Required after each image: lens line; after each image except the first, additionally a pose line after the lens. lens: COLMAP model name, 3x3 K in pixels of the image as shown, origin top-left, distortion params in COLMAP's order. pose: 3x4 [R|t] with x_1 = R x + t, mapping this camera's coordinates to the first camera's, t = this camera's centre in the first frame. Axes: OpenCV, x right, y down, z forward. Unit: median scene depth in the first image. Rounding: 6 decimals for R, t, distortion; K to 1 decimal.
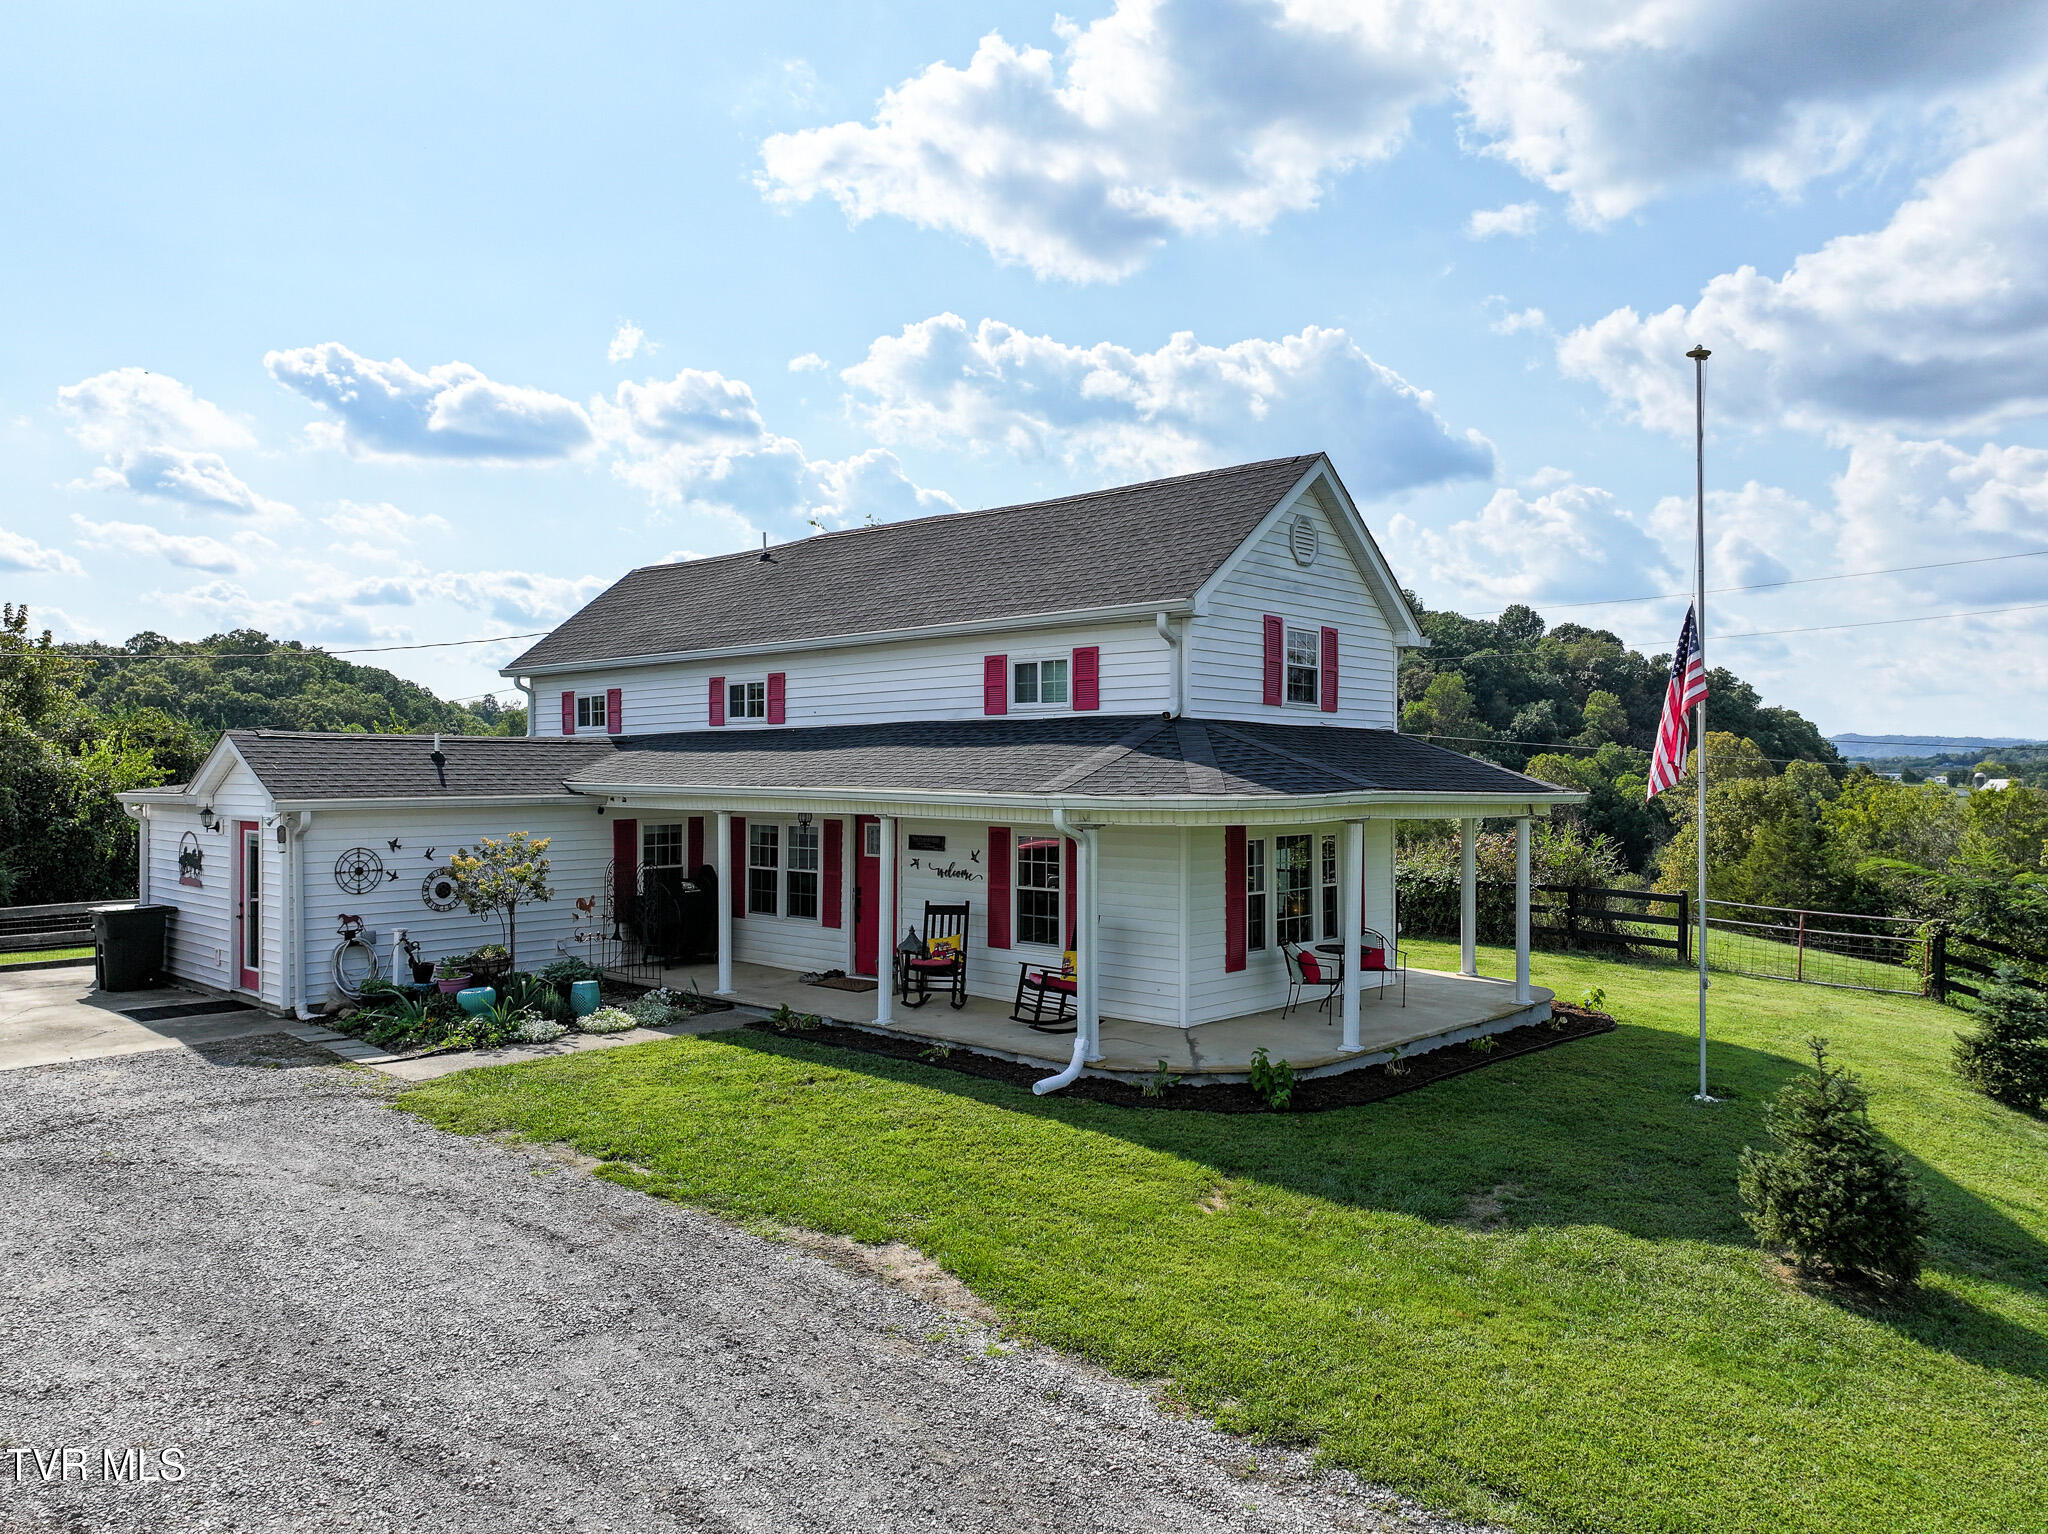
lens RADIAL K [[1442.2, 0, 1025.4], [0, 1442.2, 775.9], [0, 0, 1]] dist [-0.006591, 0.014712]
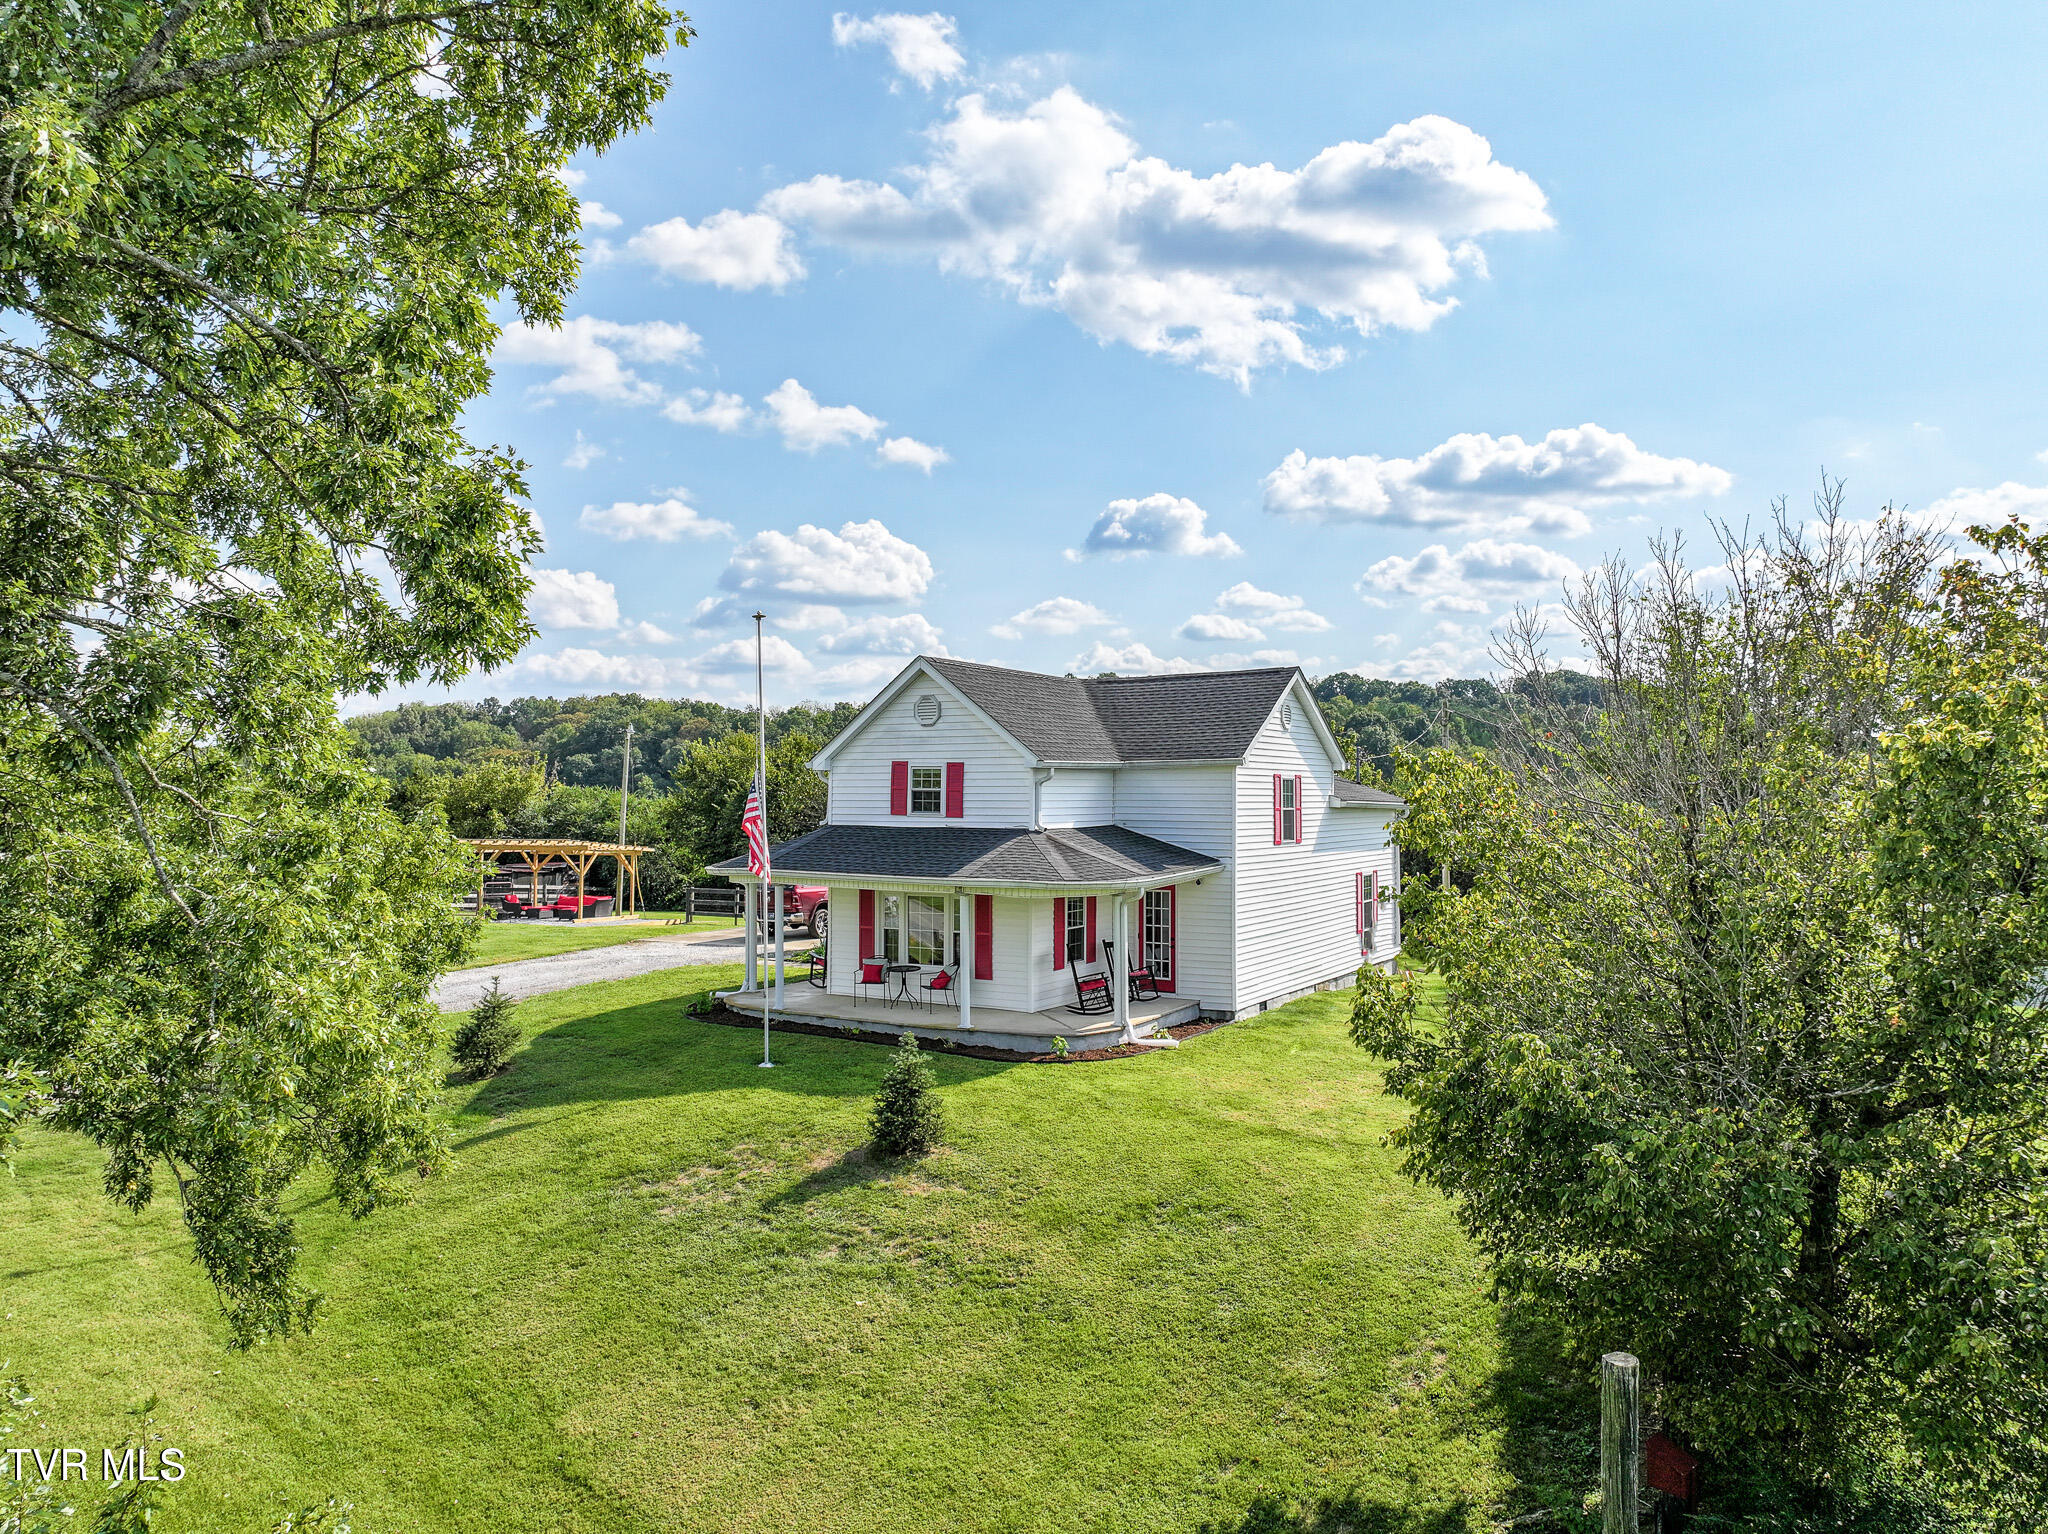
lens RADIAL K [[1442.2, 0, 1024.0], [0, 1442.2, 768.2], [0, 0, 1]] dist [-0.006591, 0.014712]
pose [[0.221582, -0.005495, -0.975126, 1.750433], [0.013013, 0.999912, -0.002678, -0.093162], [0.975055, -0.012096, 0.221634, 0.746815]]
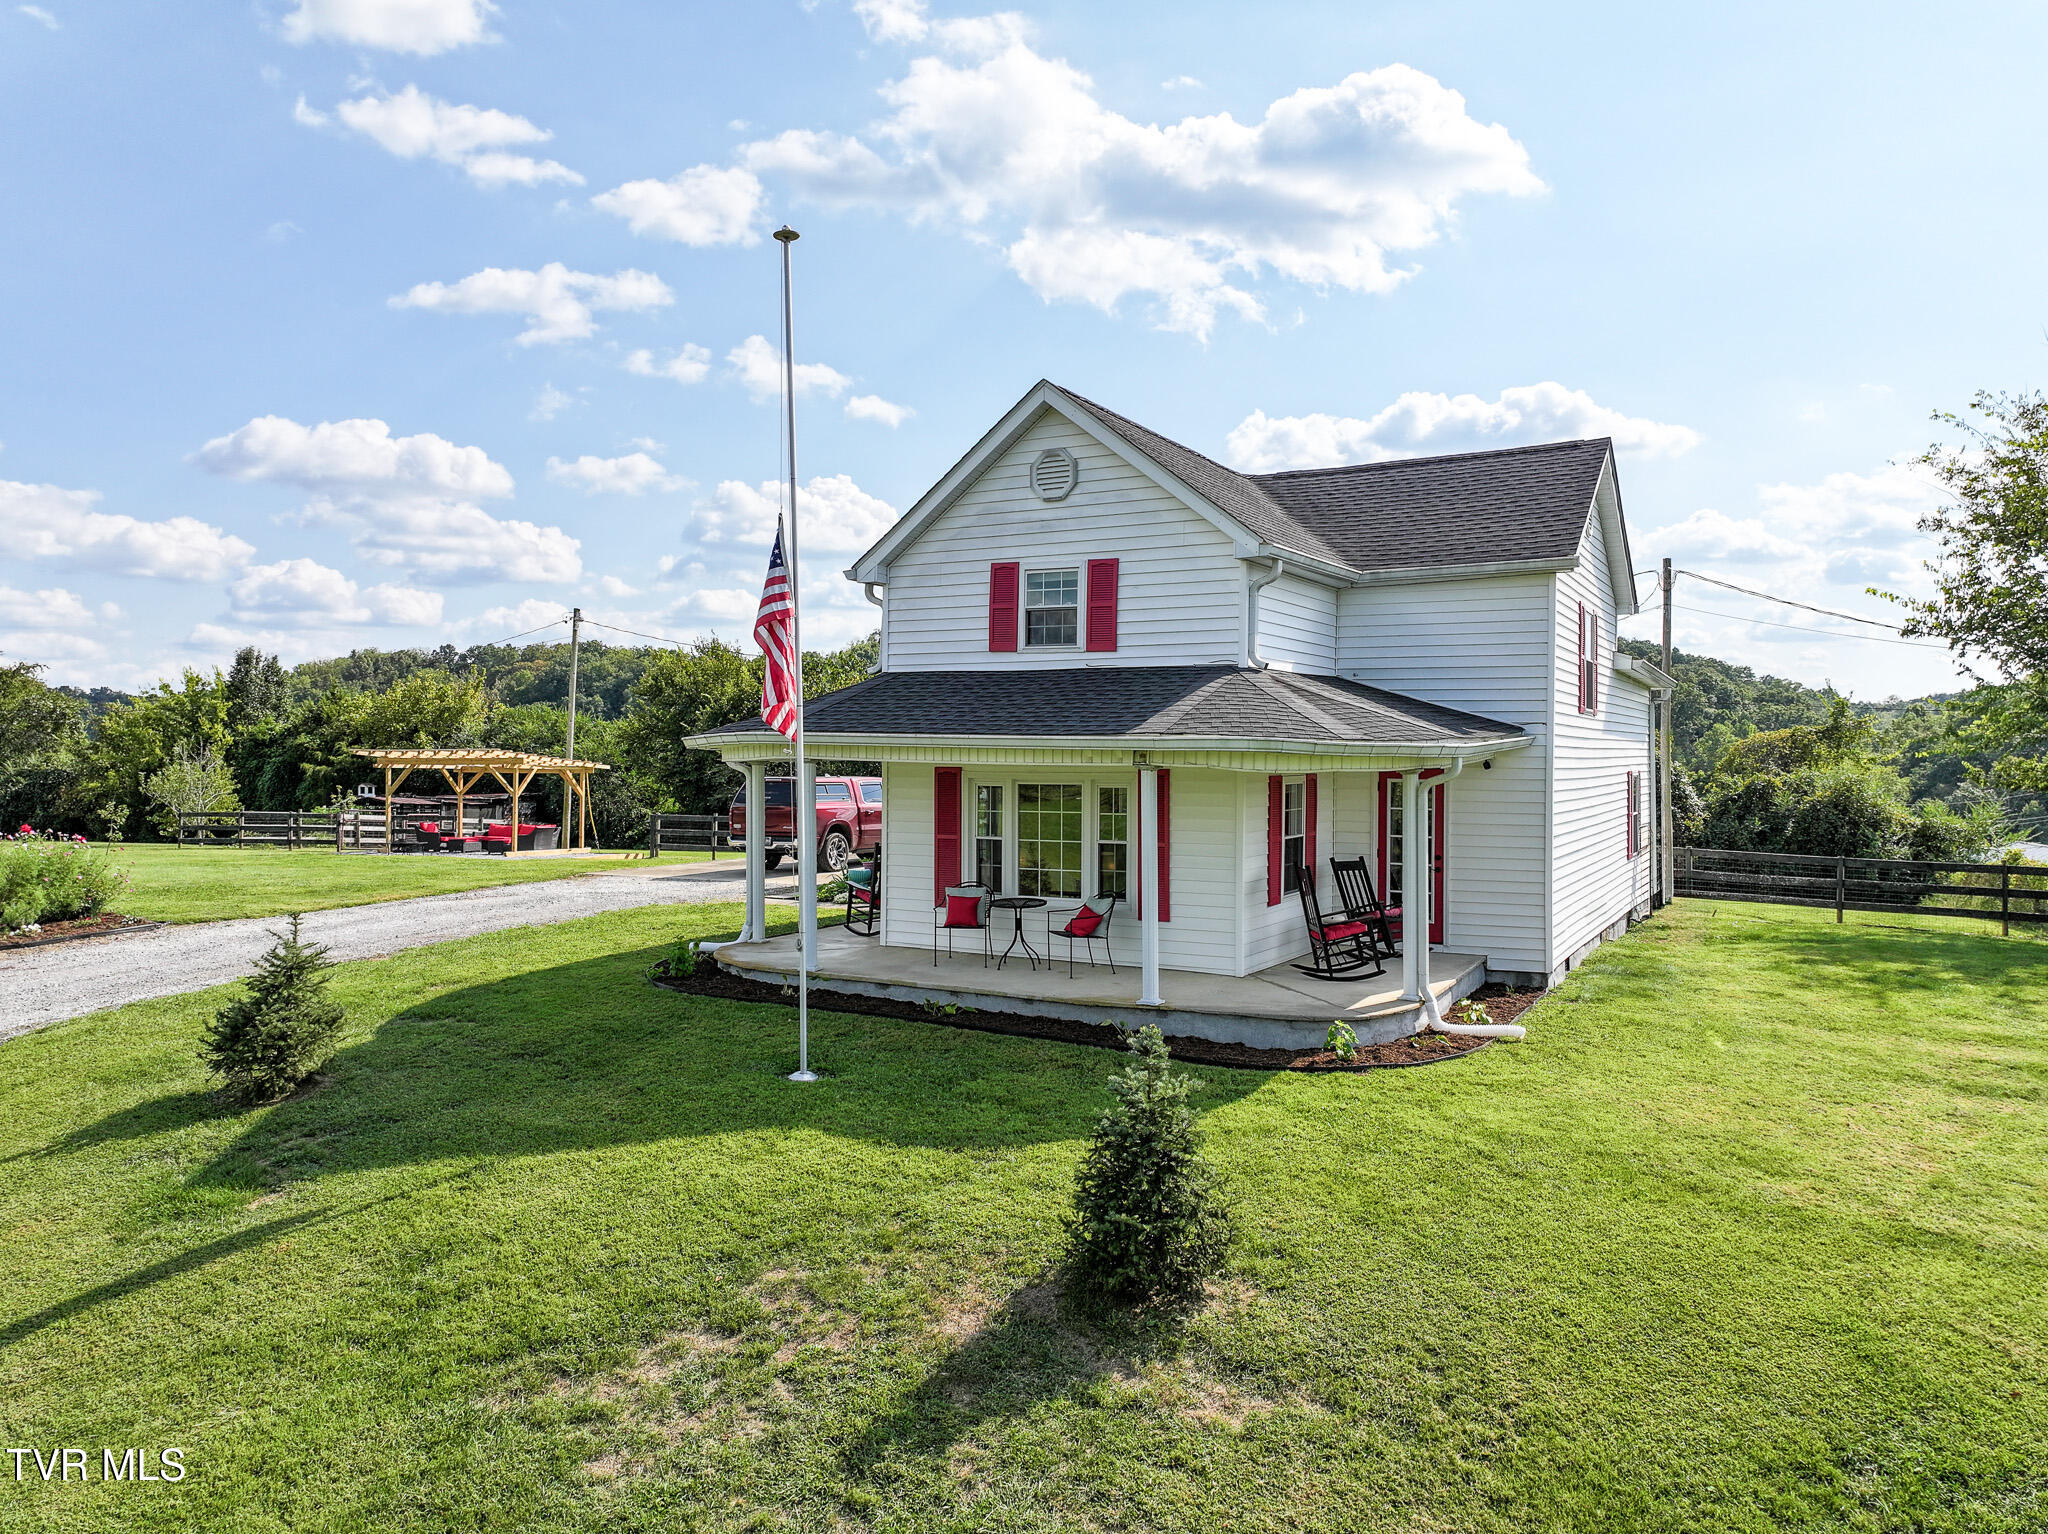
lens RADIAL K [[1442.2, 0, 1023.0], [0, 1442.2, 763.9], [0, 0, 1]] dist [-0.006591, 0.014712]
pose [[0.244408, 0.022398, -0.969414, 1.108004], [0.009177, 0.999635, 0.025410, 0.003470], [0.969629, -0.015106, 0.244113, 0.740150]]
